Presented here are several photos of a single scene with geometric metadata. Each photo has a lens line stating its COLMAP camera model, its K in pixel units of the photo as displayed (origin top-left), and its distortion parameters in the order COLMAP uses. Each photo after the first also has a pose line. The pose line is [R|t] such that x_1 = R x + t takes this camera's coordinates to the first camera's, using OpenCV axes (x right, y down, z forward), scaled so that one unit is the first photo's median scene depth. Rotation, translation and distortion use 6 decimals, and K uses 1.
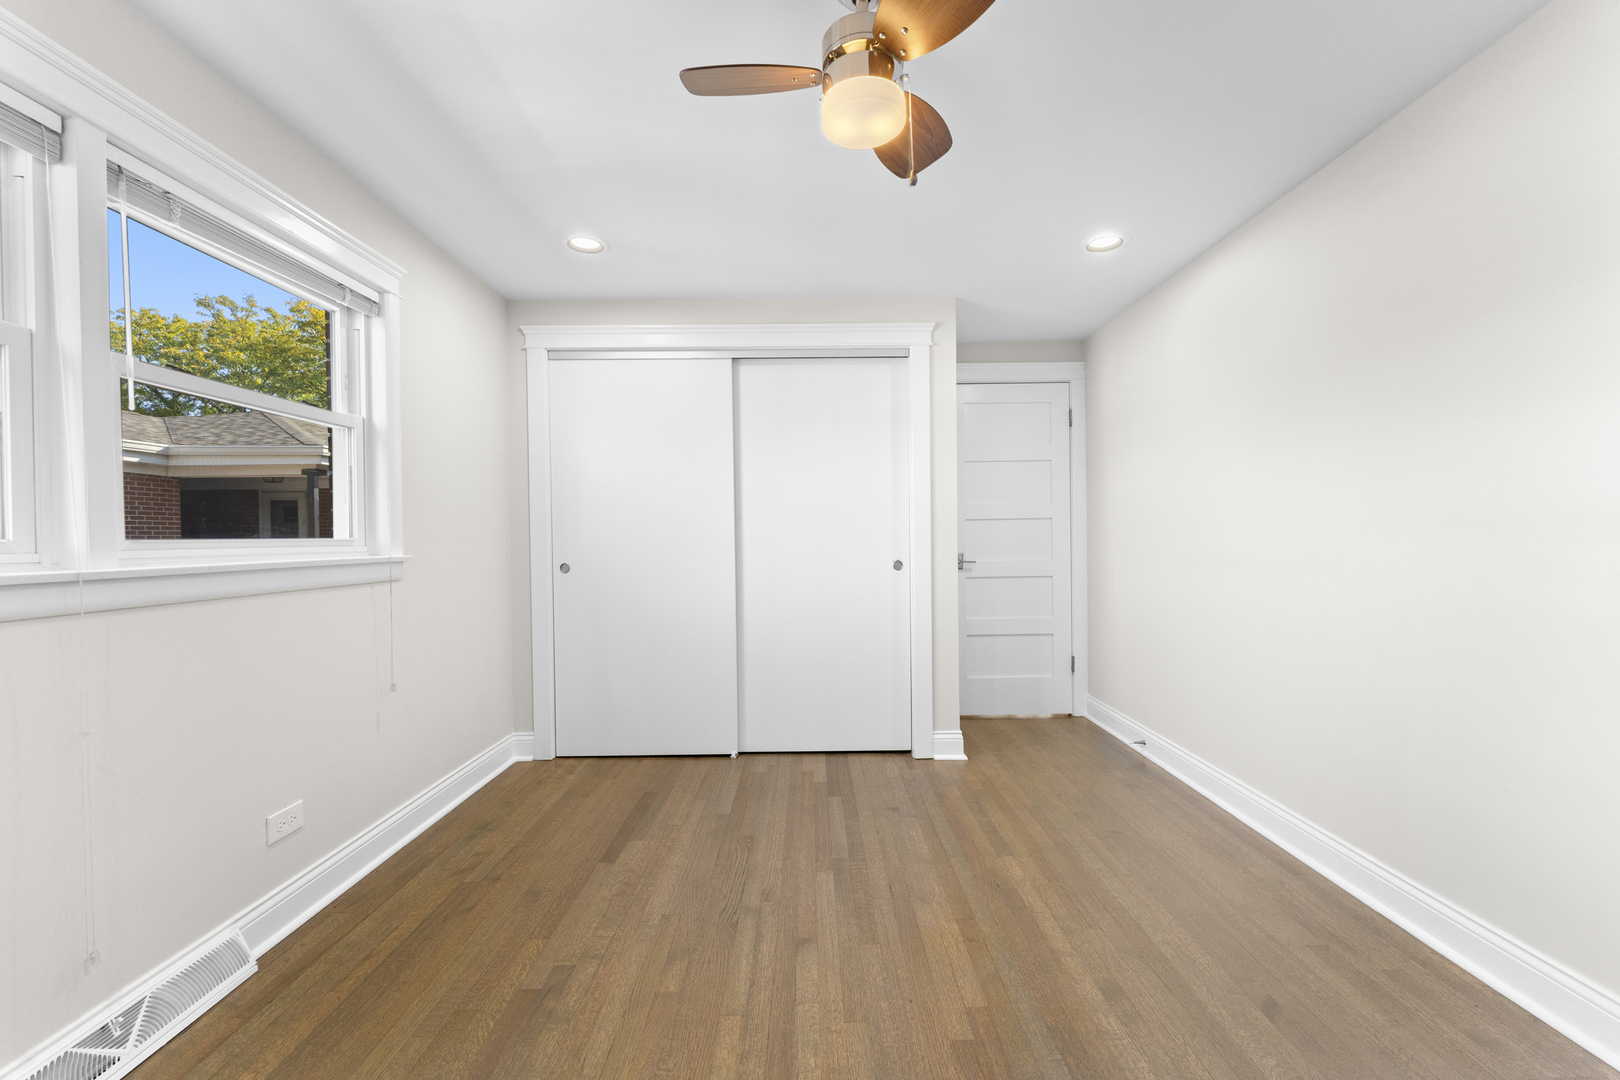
lens RADIAL K [[644.5, 0, 812.4], [0, 644.5, 545.4], [0, 0, 1]] dist [0.000595, -0.000030]
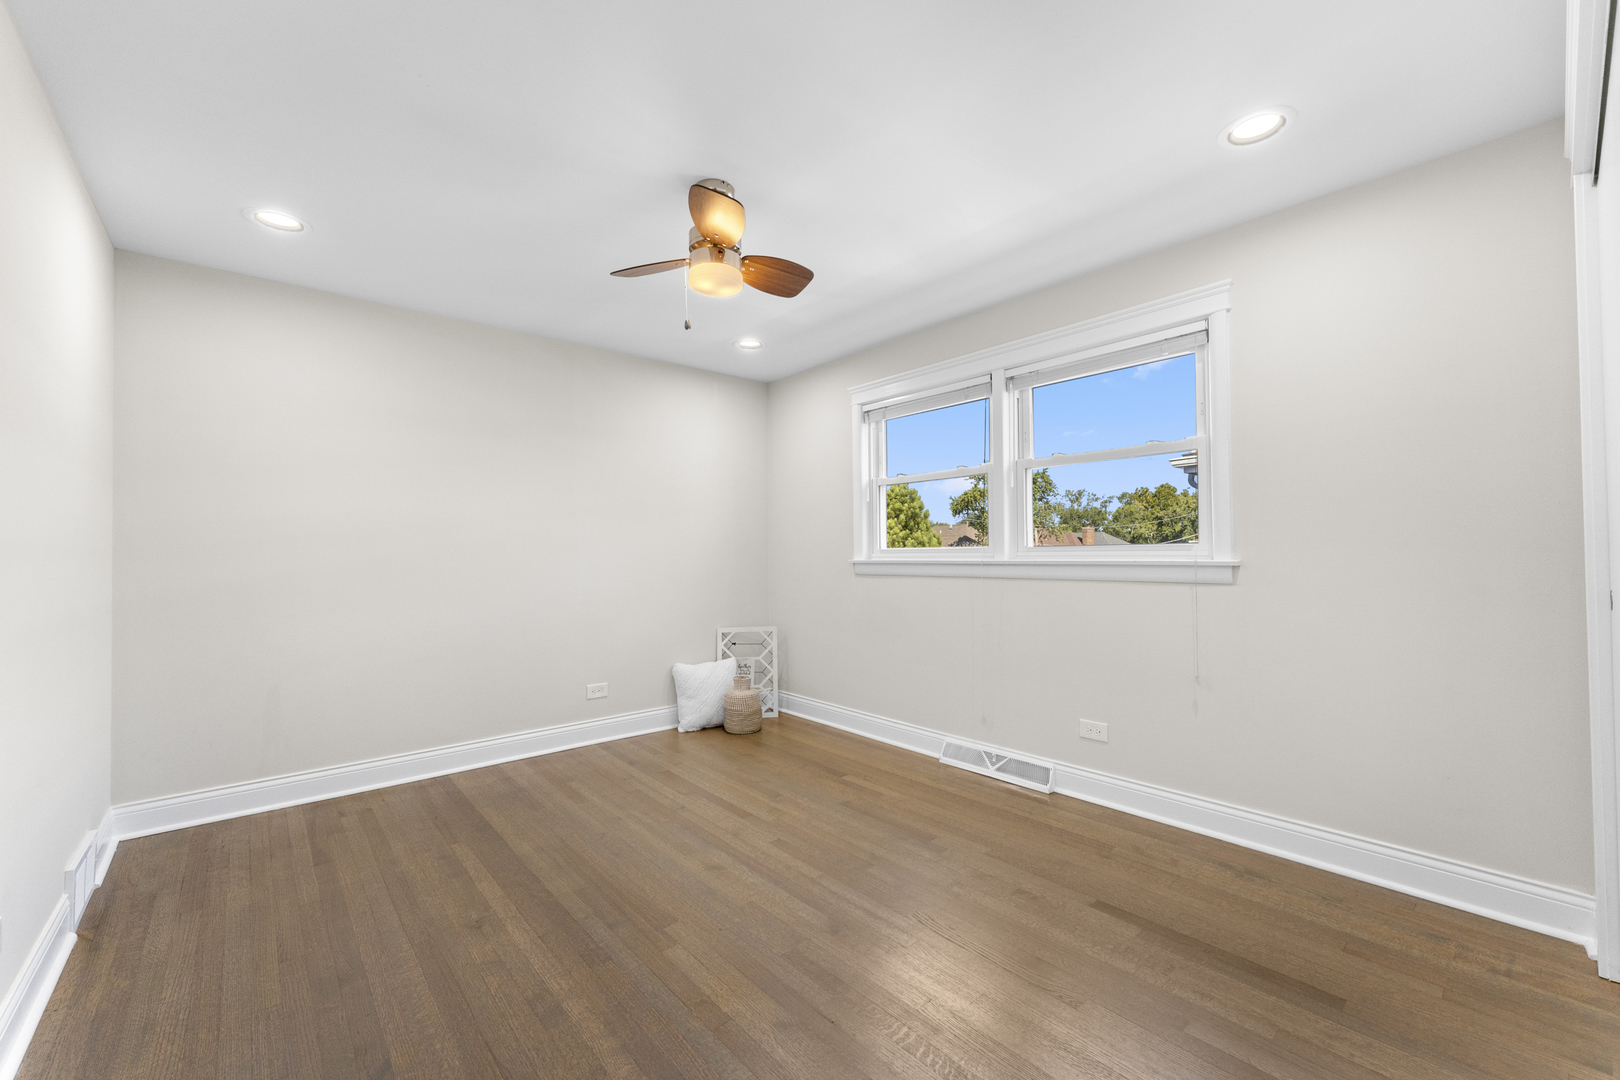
lens RADIAL K [[644.5, 0, 812.4], [0, 644.5, 545.4], [0, 0, 1]] dist [0.000595, -0.000030]
pose [[-0.755539, 0.008246, -0.655052, 0.722661], [0.009265, 0.999955, 0.001901, -0.022001], [0.655039, -0.004632, -0.755581, 1.806095]]
